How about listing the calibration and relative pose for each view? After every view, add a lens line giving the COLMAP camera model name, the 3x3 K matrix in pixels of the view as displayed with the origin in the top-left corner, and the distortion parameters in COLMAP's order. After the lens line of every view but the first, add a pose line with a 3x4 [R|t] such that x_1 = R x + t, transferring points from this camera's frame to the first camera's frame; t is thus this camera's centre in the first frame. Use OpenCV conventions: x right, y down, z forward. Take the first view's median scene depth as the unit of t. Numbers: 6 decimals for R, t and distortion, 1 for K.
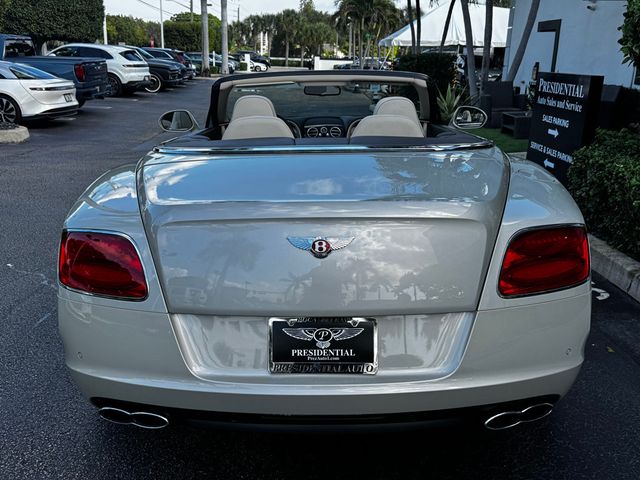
lens RADIAL K [[624.0, 0, 320.0], [0, 624.0, 240.0], [0, 0, 1]] dist [0.166931, -0.346234]
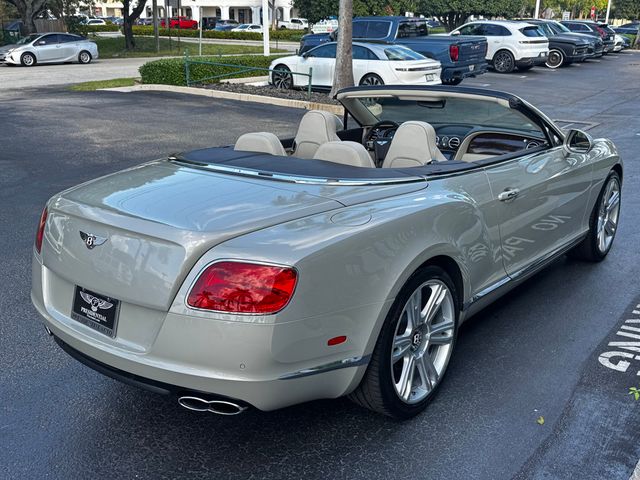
lens RADIAL K [[624.0, 0, 320.0], [0, 624.0, 240.0], [0, 0, 1]] dist [0.166931, -0.346234]
pose [[0.791777, 0.182874, -0.582792, 0.111313], [-0.156876, 0.983007, 0.095328, -0.018503], [0.590322, 0.015948, 0.807011, 0.013027]]
